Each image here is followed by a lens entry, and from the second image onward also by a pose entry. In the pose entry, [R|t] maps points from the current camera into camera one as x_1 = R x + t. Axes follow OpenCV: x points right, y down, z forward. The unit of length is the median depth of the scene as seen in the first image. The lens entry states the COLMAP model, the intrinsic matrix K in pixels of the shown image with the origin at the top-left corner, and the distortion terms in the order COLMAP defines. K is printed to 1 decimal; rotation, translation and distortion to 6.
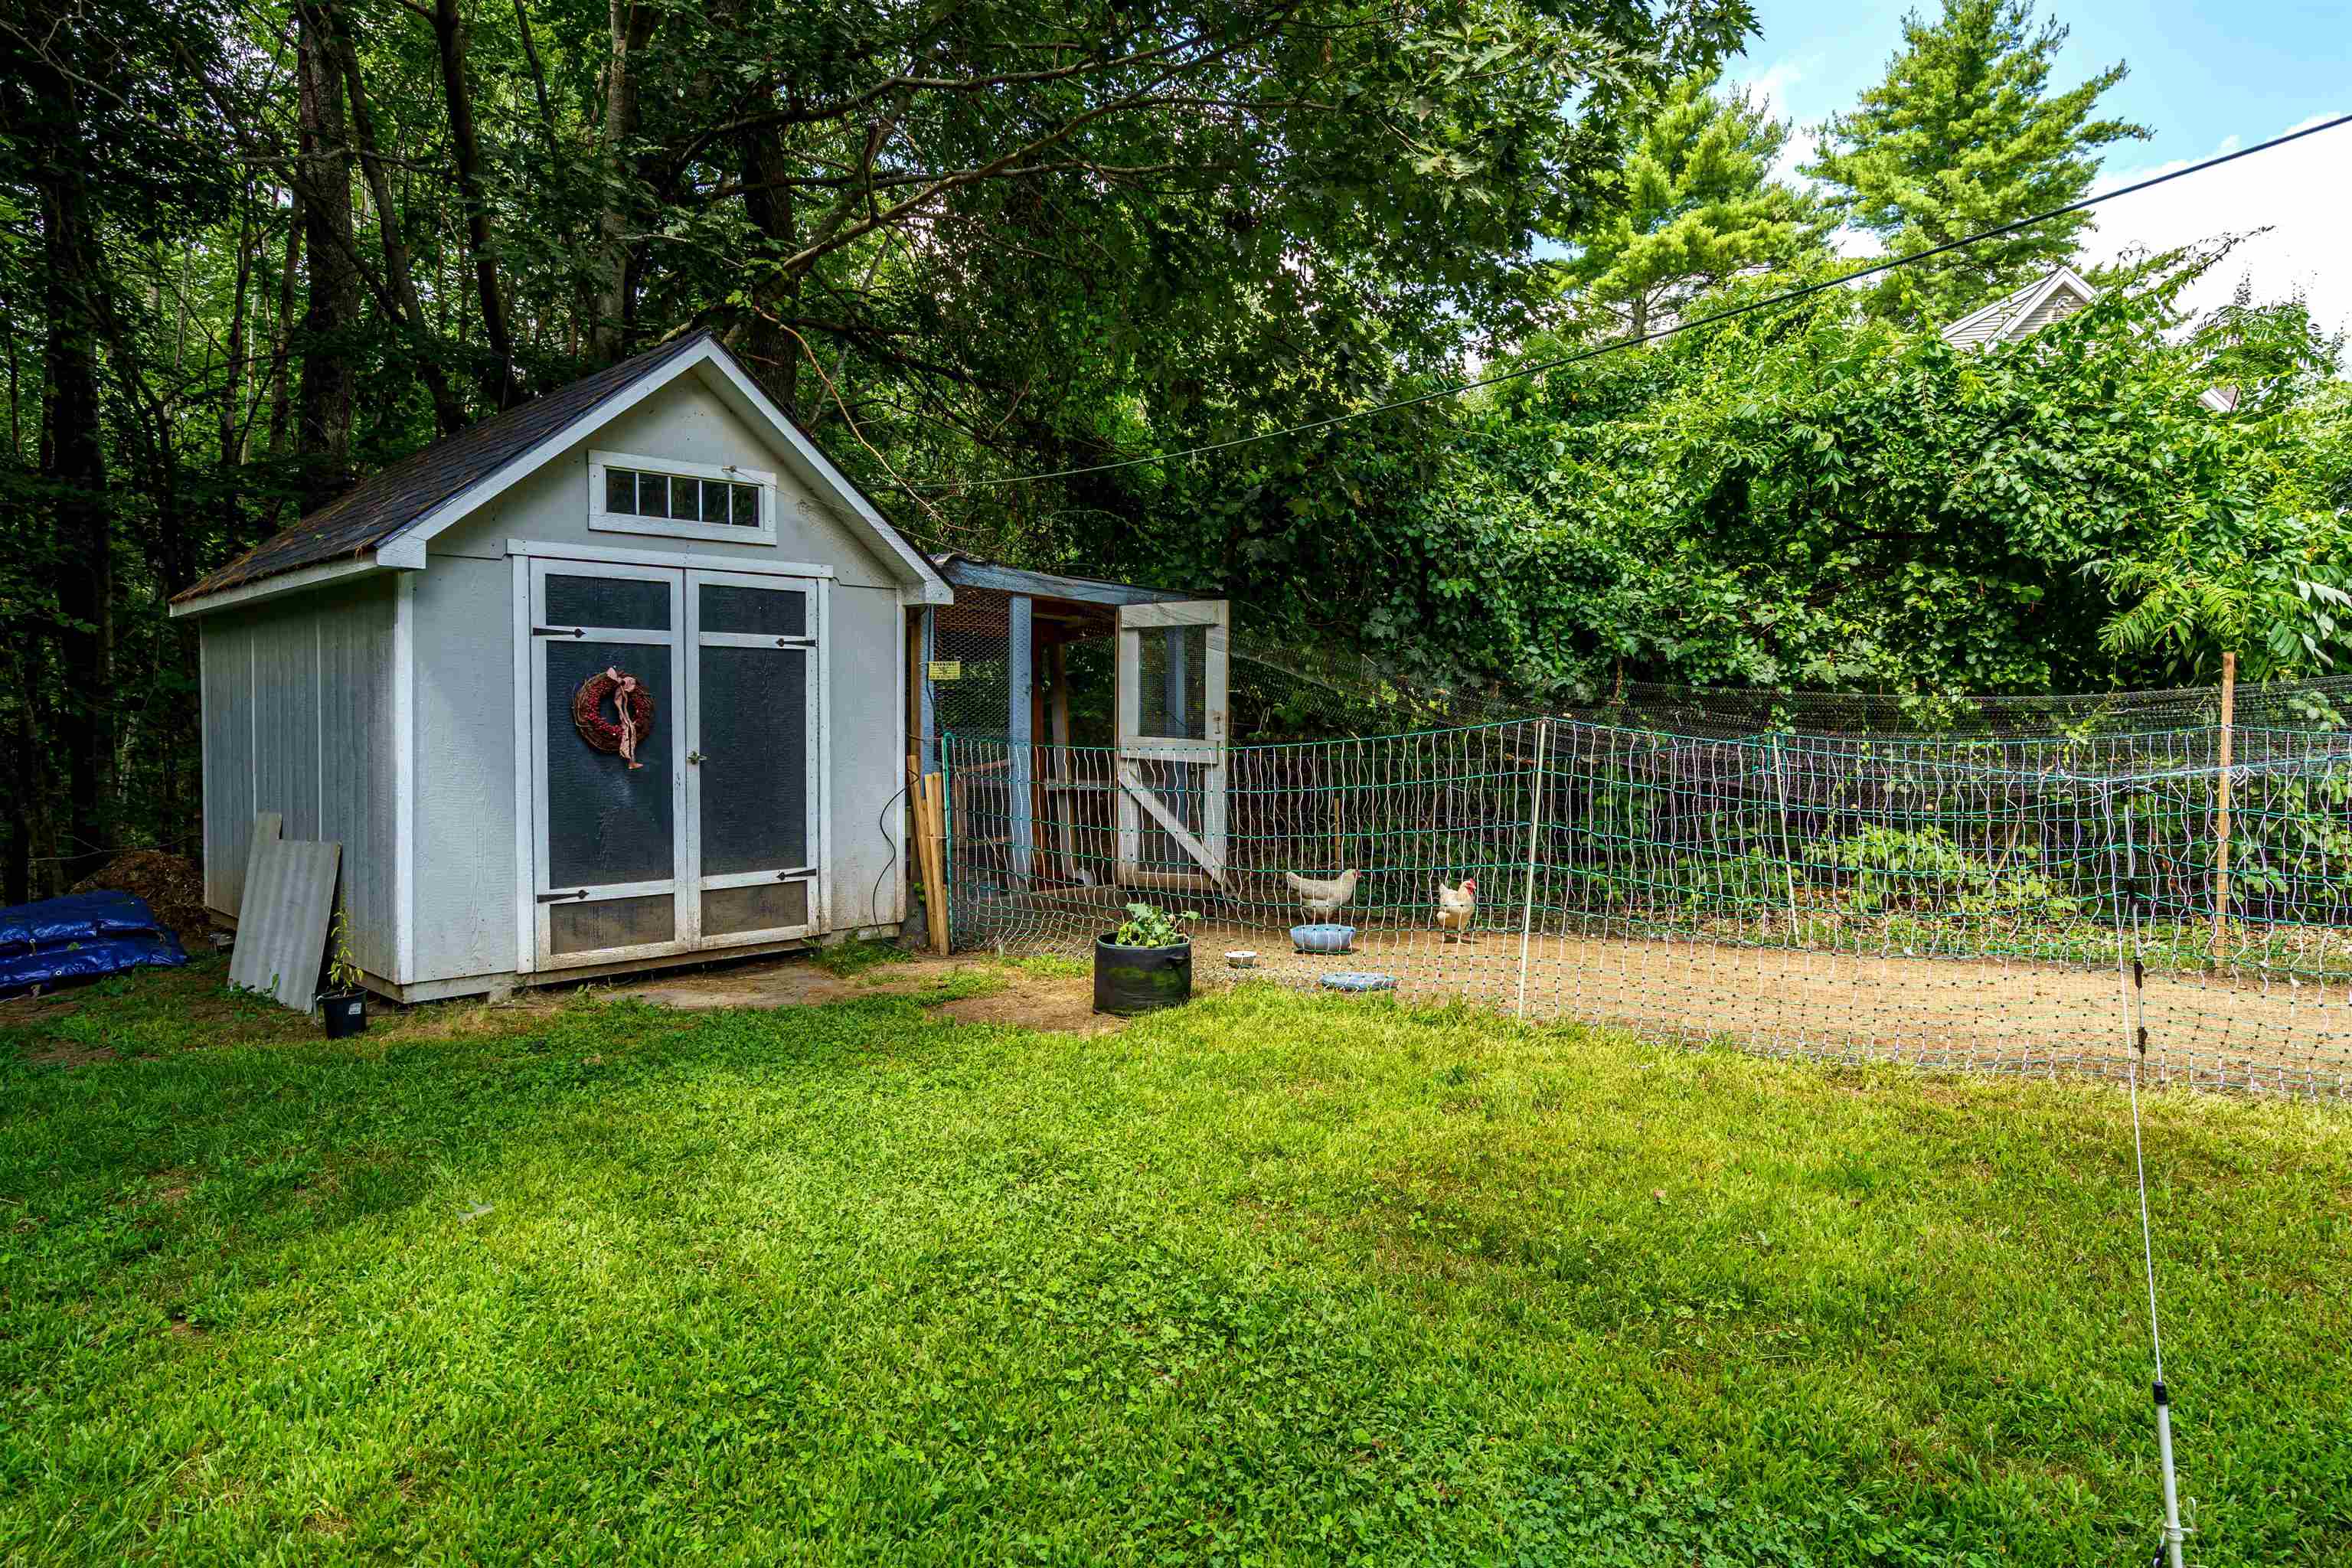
lens RADIAL K [[1391.1, 0, 1176.0], [0, 1391.1, 784.0], [0, 0, 1]] dist [0.021436, 0.000093]
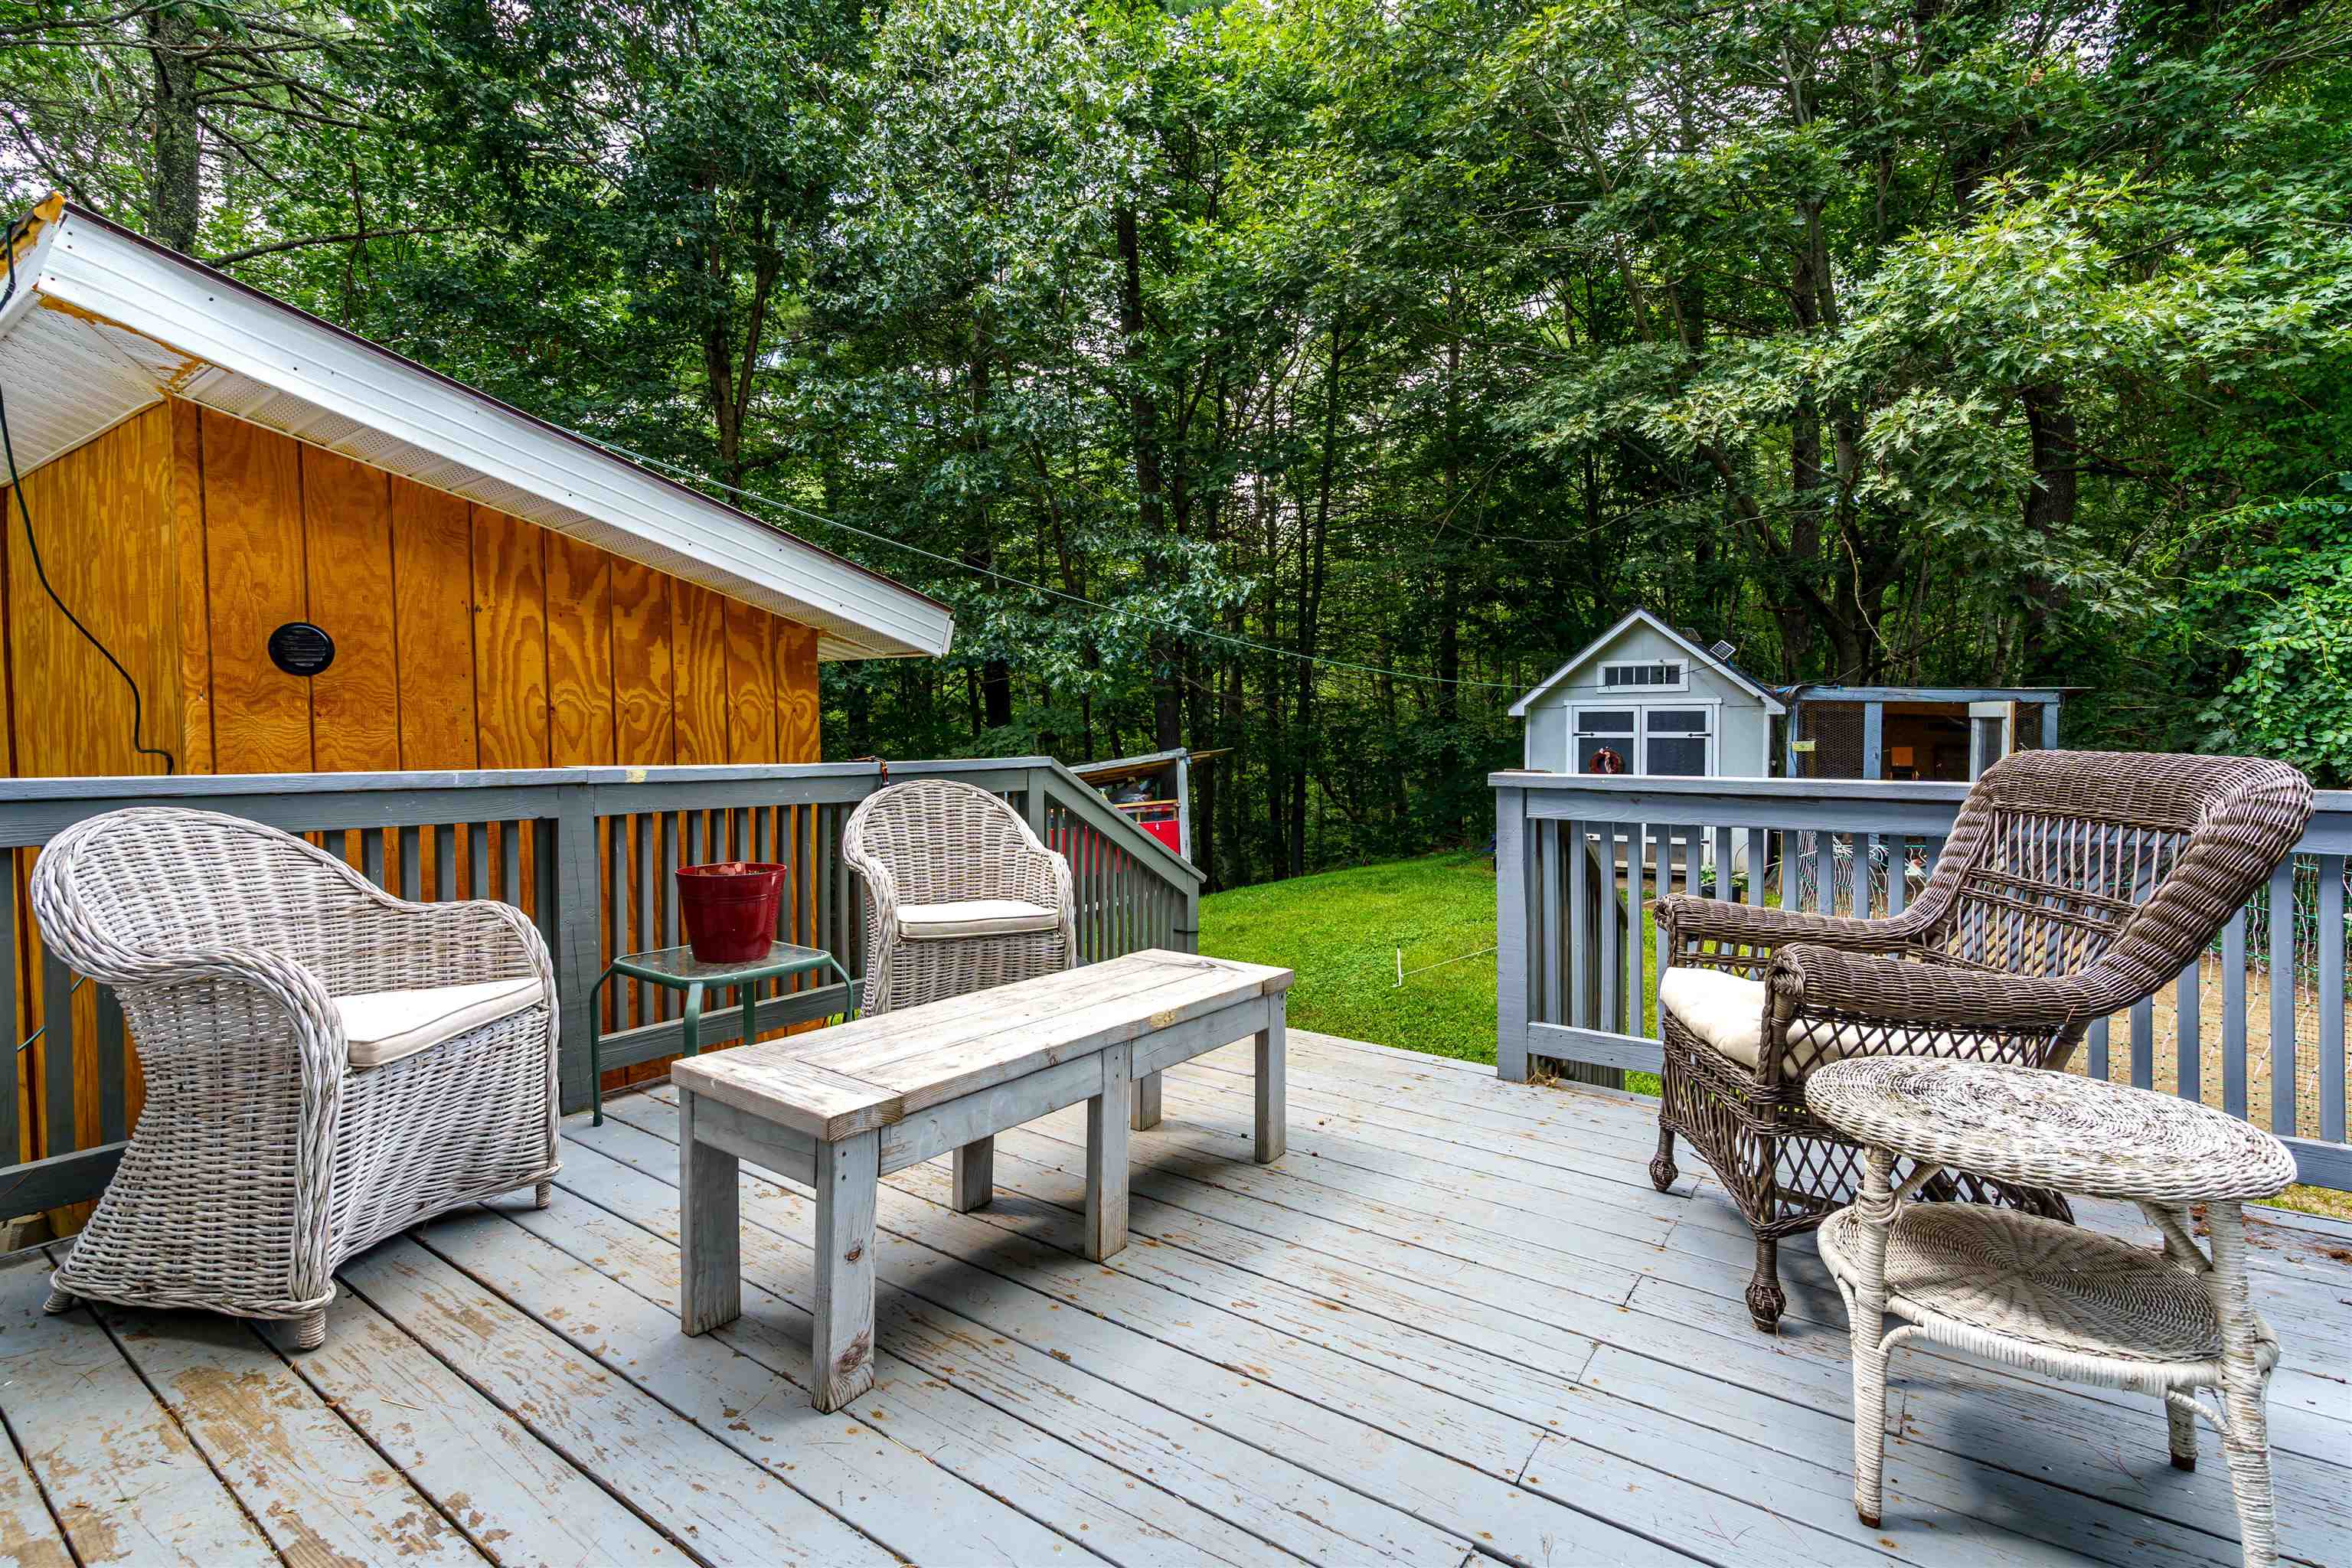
lens RADIAL K [[1102.8, 0, 1176.0], [0, 1102.8, 784.0], [0, 0, 1]] dist [0.014970, -0.000632]
pose [[0.240424, 0.057341, -0.968973, 1.183483], [-0.045308, 0.997828, 0.047807, -0.070510], [0.969610, 0.032408, 0.242500, -0.191987]]
